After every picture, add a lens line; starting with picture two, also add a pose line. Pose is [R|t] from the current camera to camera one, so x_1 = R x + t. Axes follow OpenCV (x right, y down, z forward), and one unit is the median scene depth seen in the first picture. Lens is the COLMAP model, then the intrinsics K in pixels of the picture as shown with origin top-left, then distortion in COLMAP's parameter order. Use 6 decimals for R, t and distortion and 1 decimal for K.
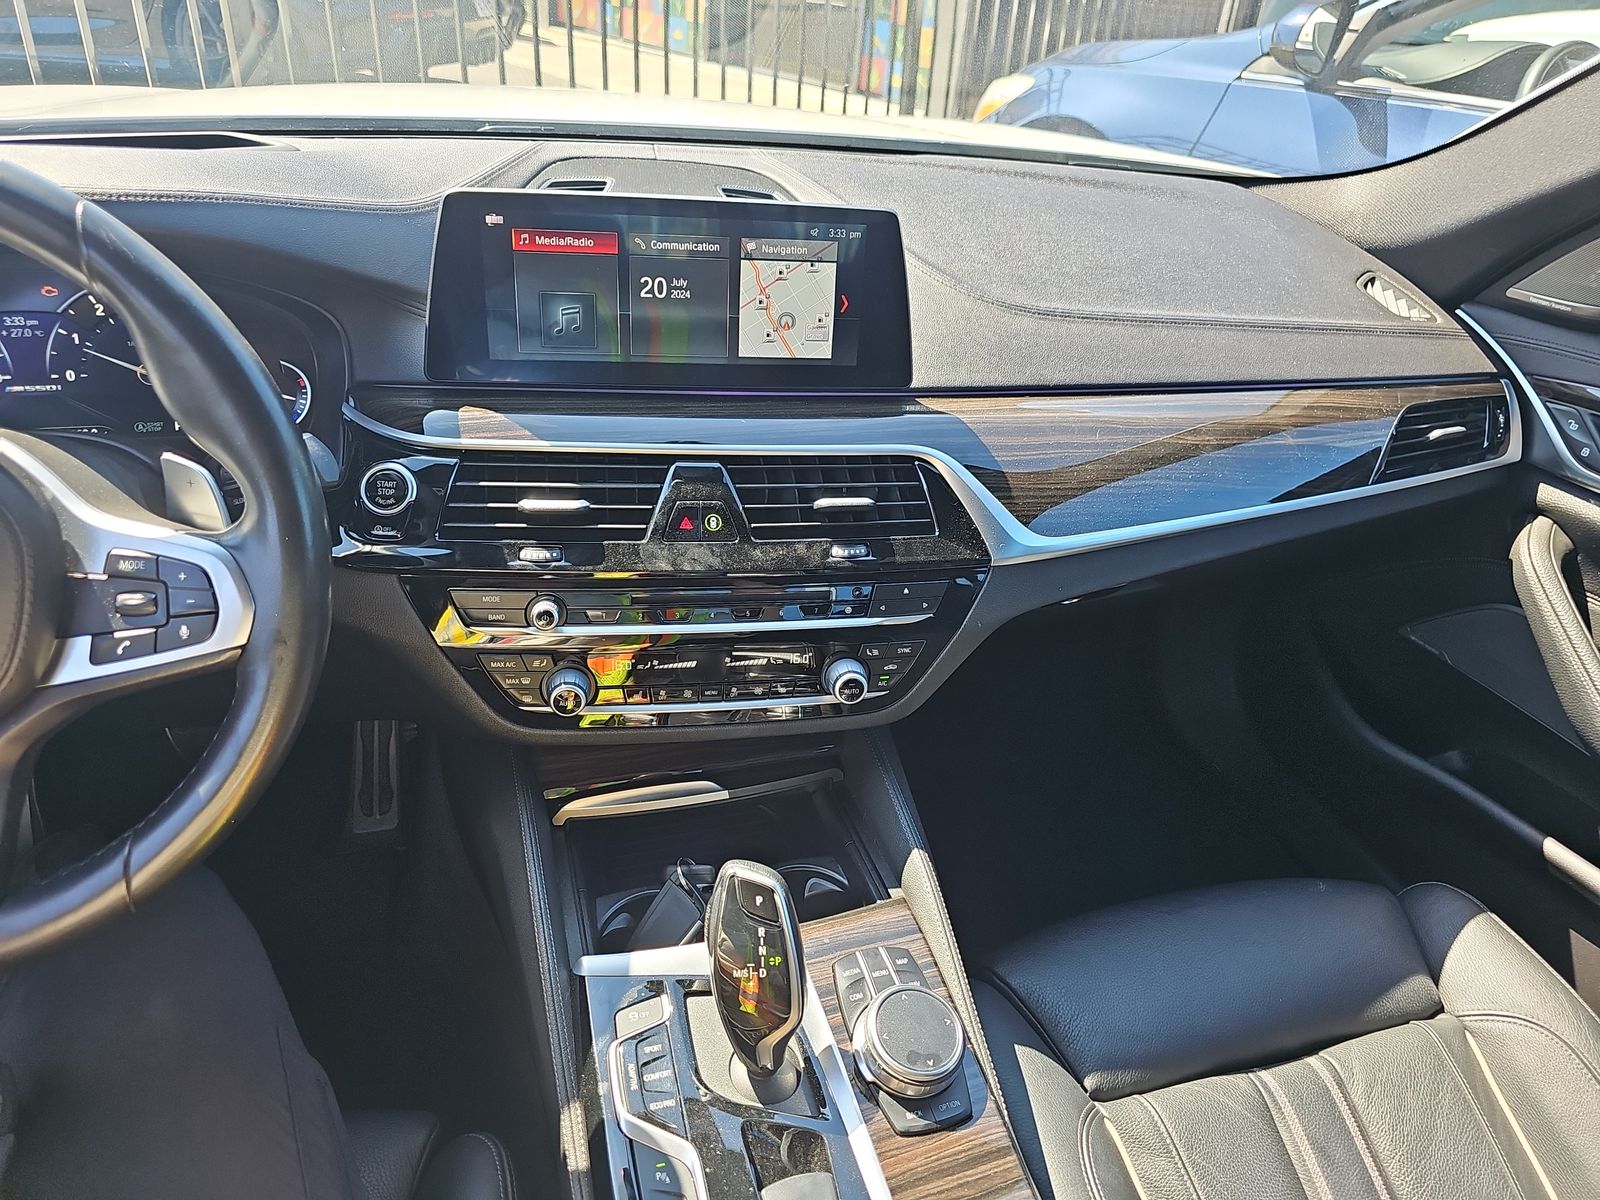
lens RADIAL K [[814.8, 0, 795.3], [0, 814.8, 596.1], [0, 0, 1]] dist [-0.027403, -0.001782]
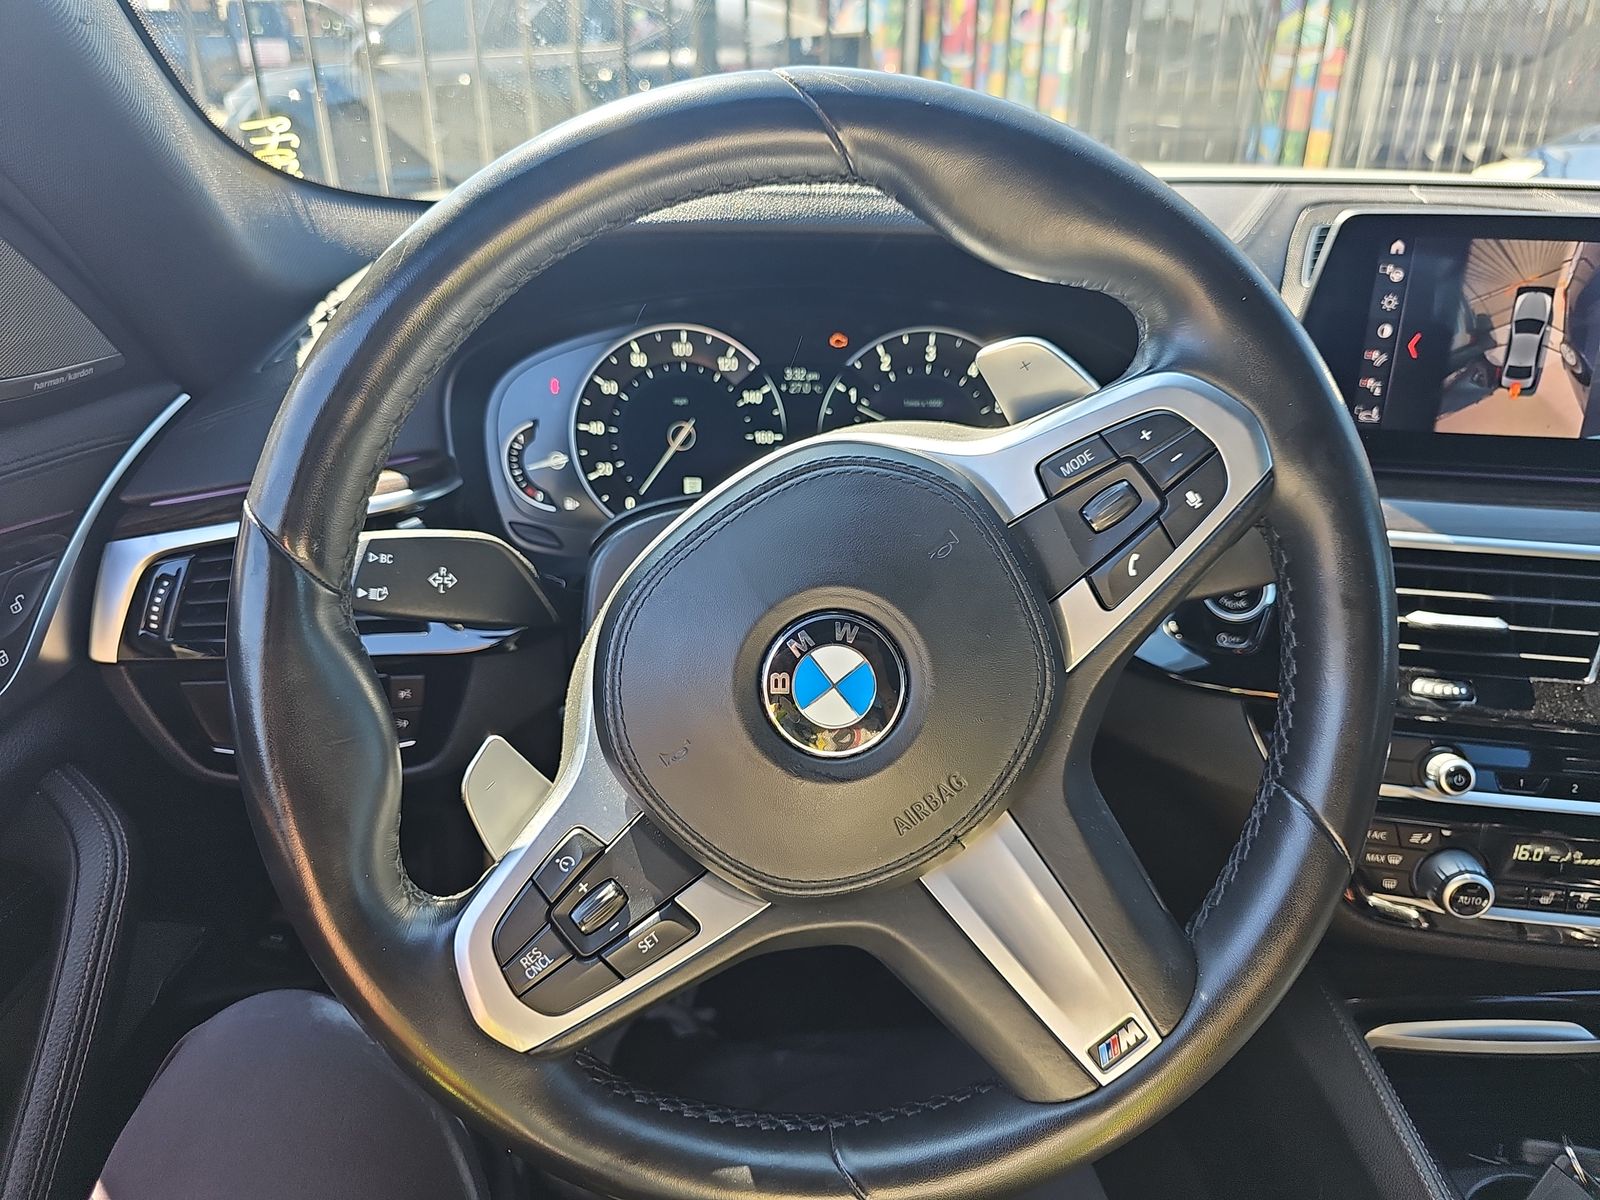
lens RADIAL K [[1067.0, 0, 807.9], [0, 1067.0, 608.8], [0, 0, 1]] dist [0.021950, -0.031166]
pose [[0.947814, 0.060382, -0.313053, -0.570745], [-0.091776, 0.992013, -0.086526, 0.013632], [0.305328, 0.110741, 0.945786, -0.097914]]
